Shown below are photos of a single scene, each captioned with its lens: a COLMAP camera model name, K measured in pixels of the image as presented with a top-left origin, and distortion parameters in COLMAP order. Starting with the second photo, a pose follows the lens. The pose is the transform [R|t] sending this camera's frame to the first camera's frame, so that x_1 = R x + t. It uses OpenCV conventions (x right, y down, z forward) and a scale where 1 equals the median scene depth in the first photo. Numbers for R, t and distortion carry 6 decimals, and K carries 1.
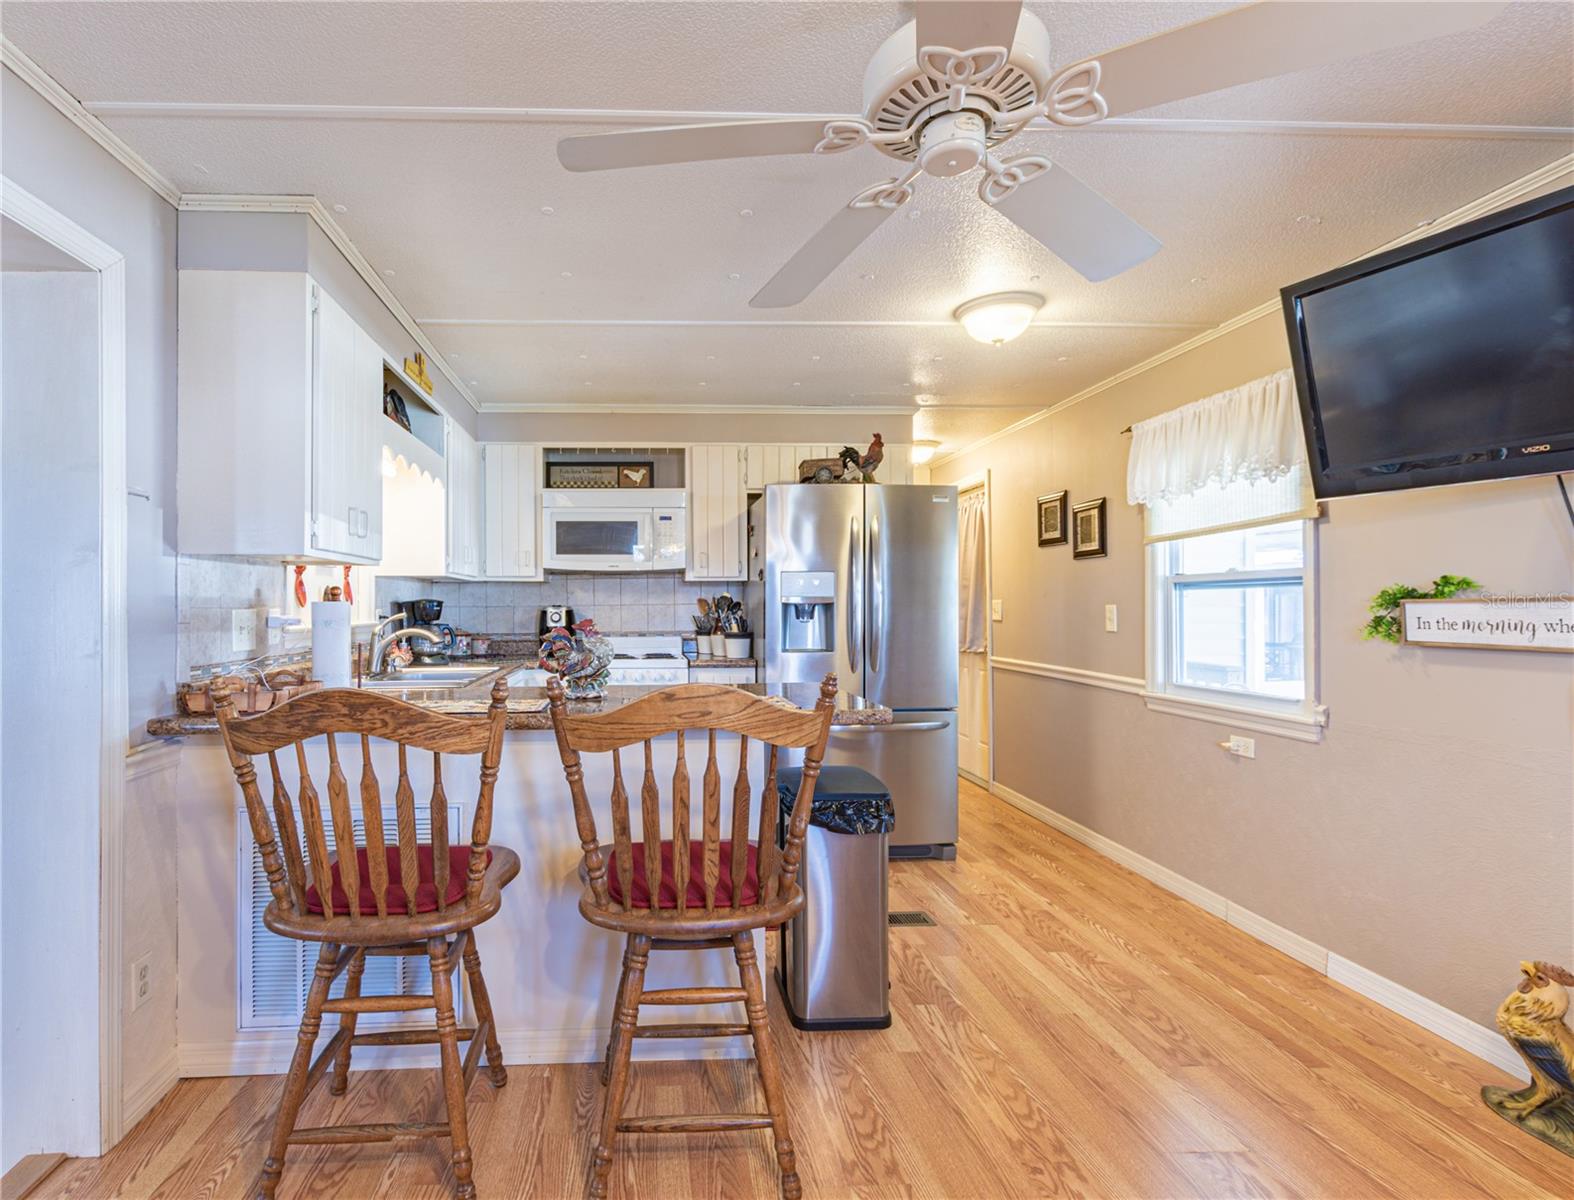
lens RADIAL K [[775.5, 0, 671.8], [0, 775.5, 606.4], [0, 0, 1]] dist [-0.000208, -0.001877]
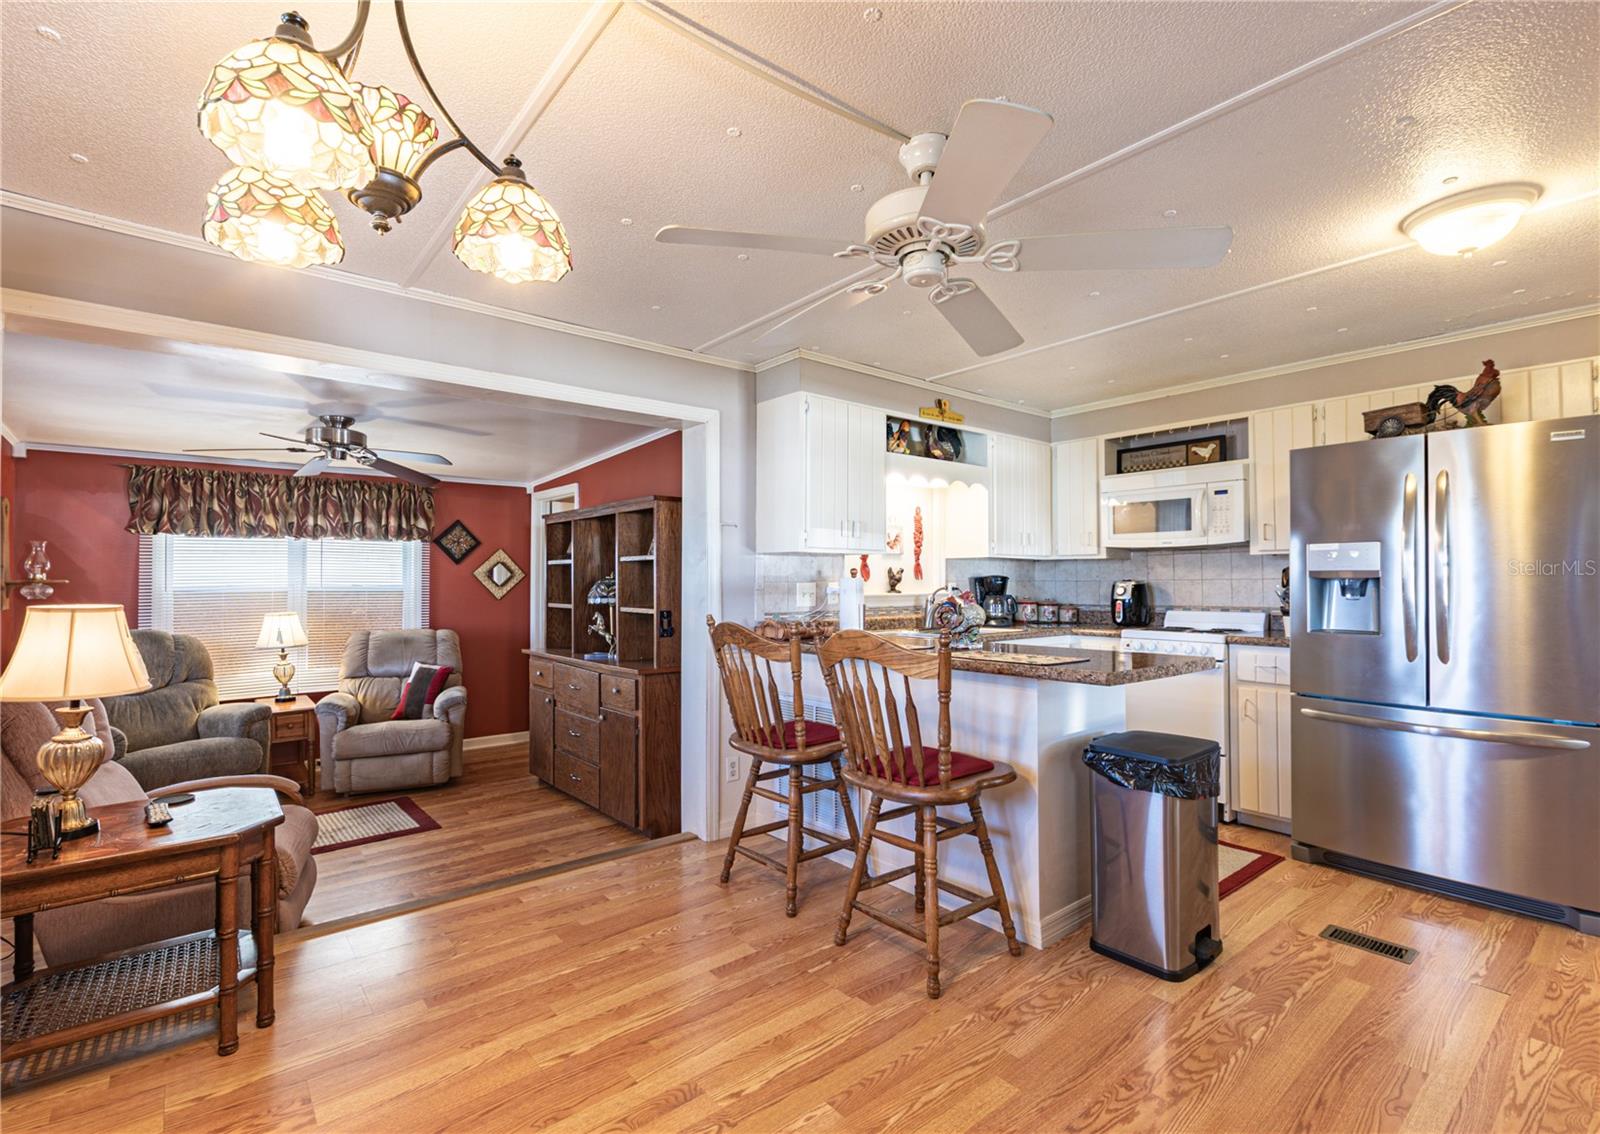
lens RADIAL K [[755.1, 0, 790.6], [0, 755.1, 574.0], [0, 0, 1]] dist [-0.000959, -0.001722]
pose [[0.592429, -0.006368, -0.805598, 0.482336], [-0.000427, 0.999966, -0.008218, -0.000877], [0.805623, 0.005212, 0.592406, -0.016786]]
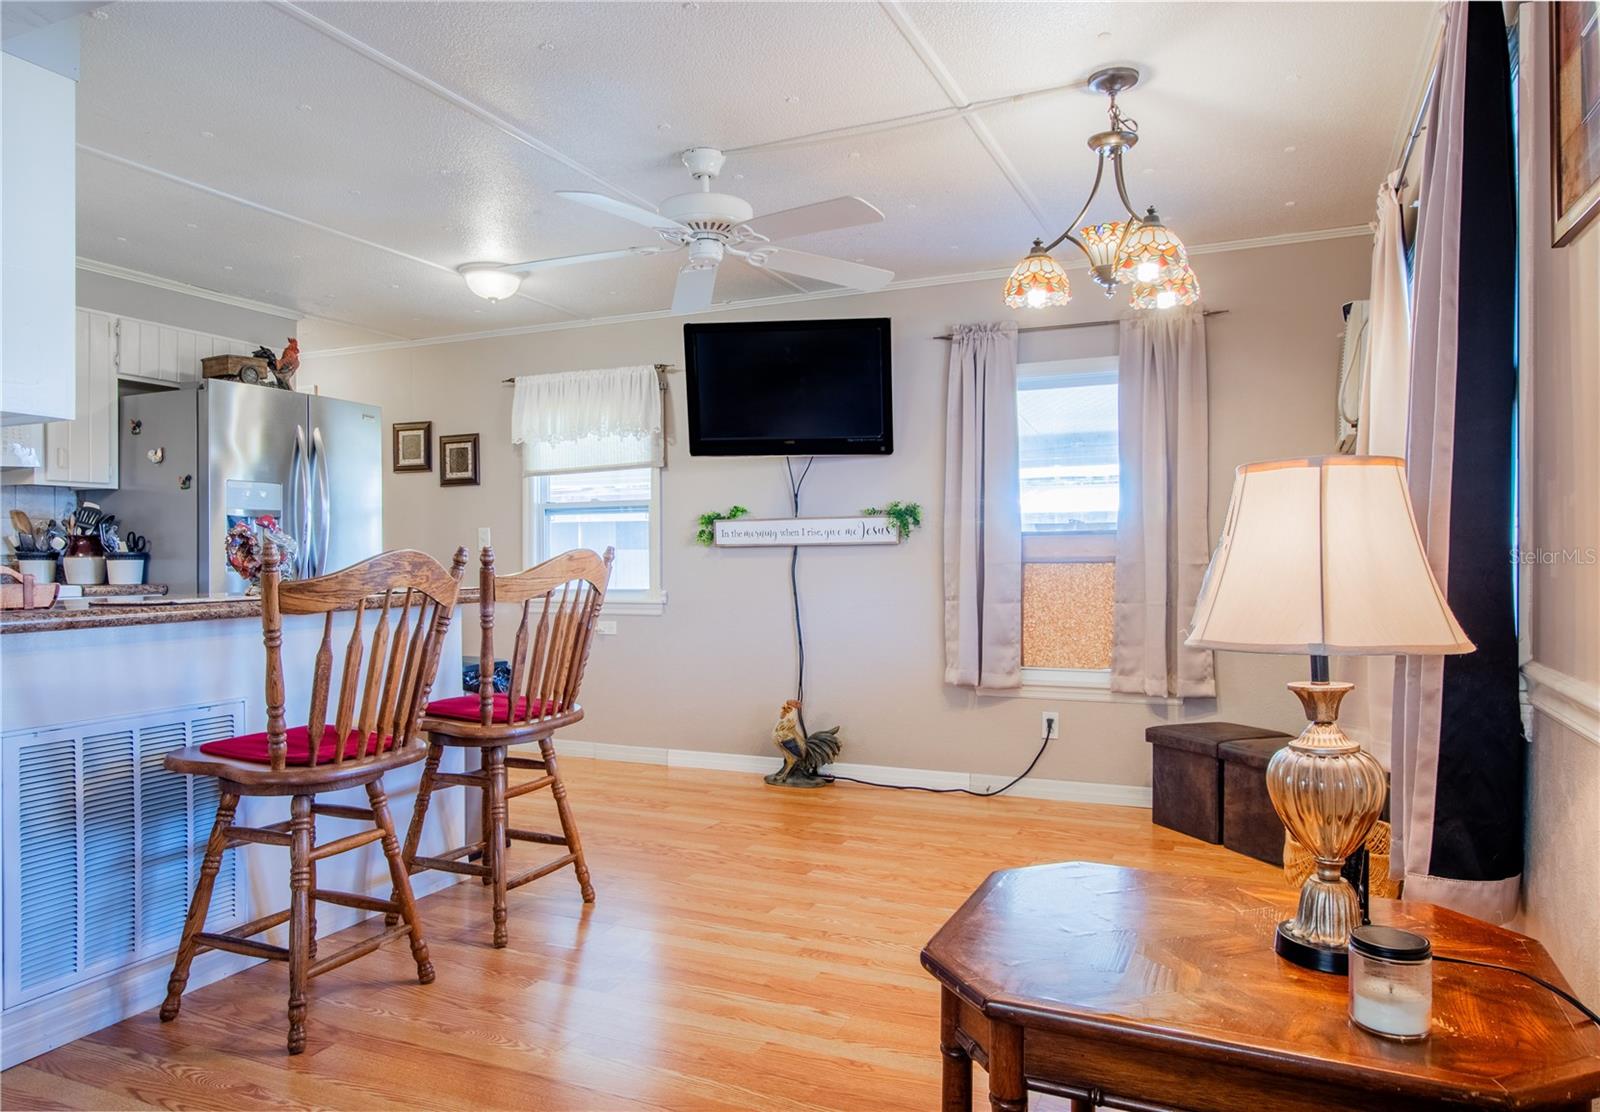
lens RADIAL K [[1048.6, 0, 801.2], [0, 1048.6, 557.2], [0, 0, 1]] dist [0.004724, 0.002835]
pose [[0.444506, -0.000500, 0.895776, -0.623586], [0.003659, 0.999993, -0.001258, 0.046477], [-0.895769, 0.003837, 0.444504, -0.112911]]
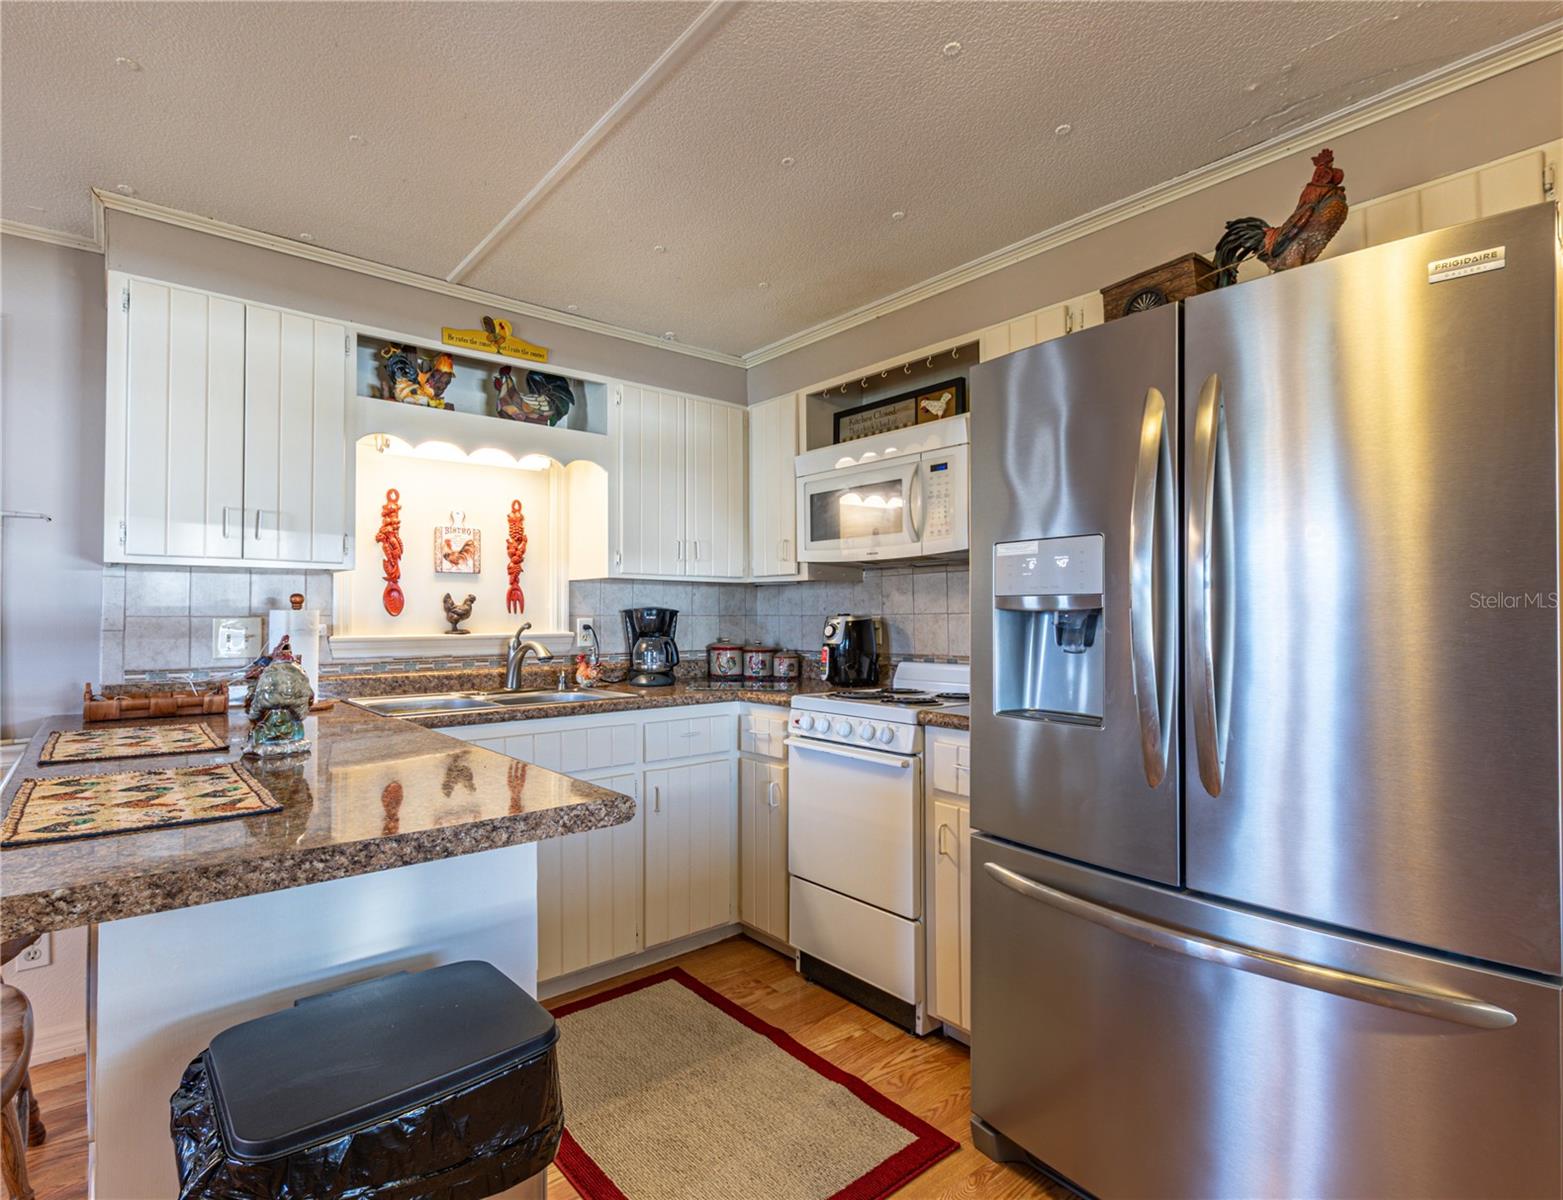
lens RADIAL K [[770.1, 0, 776.0], [0, 770.1, 608.1], [0, 0, 1]] dist [-0.000208, -0.001877]
pose [[0.589420, -0.005265, -0.807810, 0.427953], [-0.000781, 0.999975, -0.007088, -0.001636], [0.807826, 0.004808, 0.589401, 0.603159]]
